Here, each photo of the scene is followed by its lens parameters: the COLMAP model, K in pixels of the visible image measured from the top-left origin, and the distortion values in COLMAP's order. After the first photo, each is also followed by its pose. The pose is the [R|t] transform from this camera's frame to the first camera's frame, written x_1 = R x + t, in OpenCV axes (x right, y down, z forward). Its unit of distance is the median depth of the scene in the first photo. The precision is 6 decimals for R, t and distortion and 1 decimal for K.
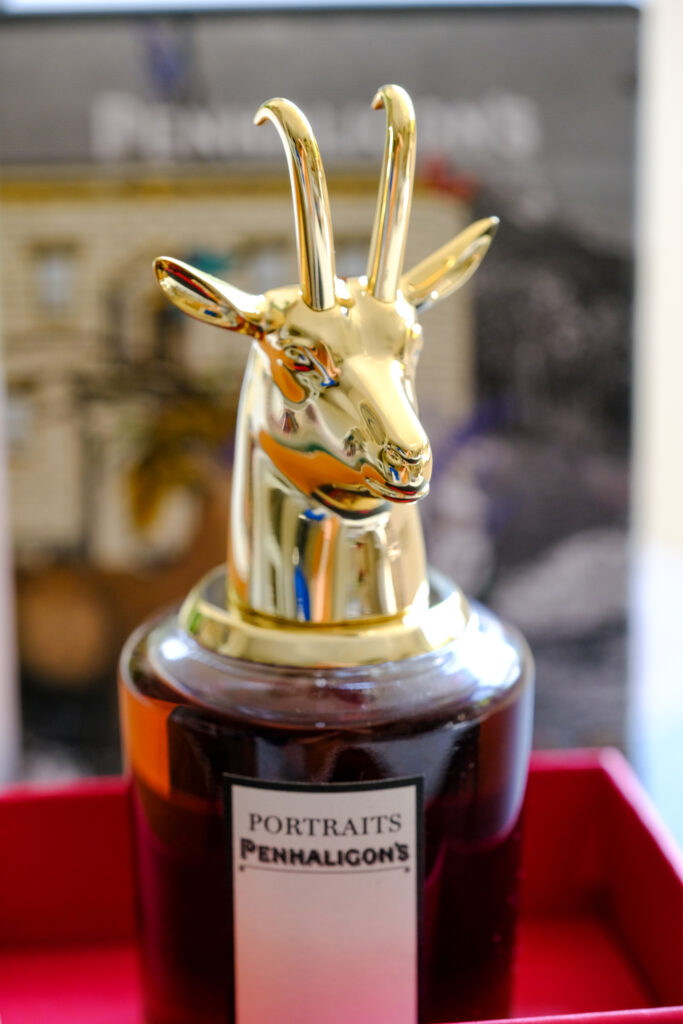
lens RADIAL K [[3570.8, 0, 341.5], [0, 3570.8, 512.0], [0, 0, 1]] dist [0.046869, 0.415282]
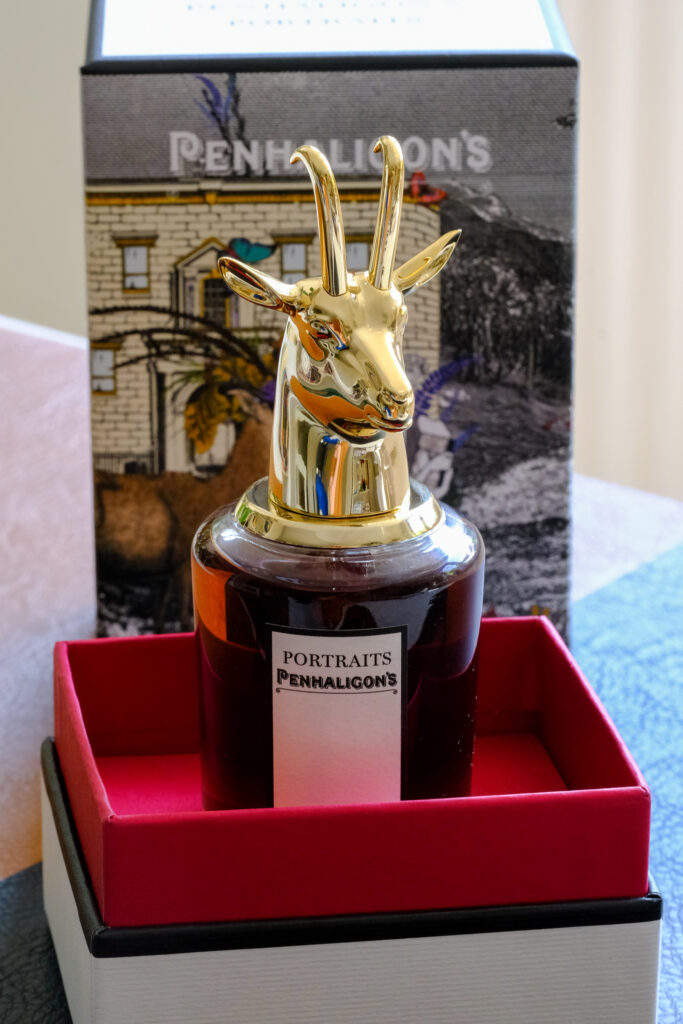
lens RADIAL K [[3516.6, 0, 341.5], [0, 3516.6, 512.0], [0, 0, 1]] dist [0.265246, 1.685430]
pose [[0.999974, 0.004871, 0.005276, -0.010542], [-0.005003, 0.999664, 0.025420, -0.006094], [-0.005150, -0.025446, 0.999663, -0.388879]]
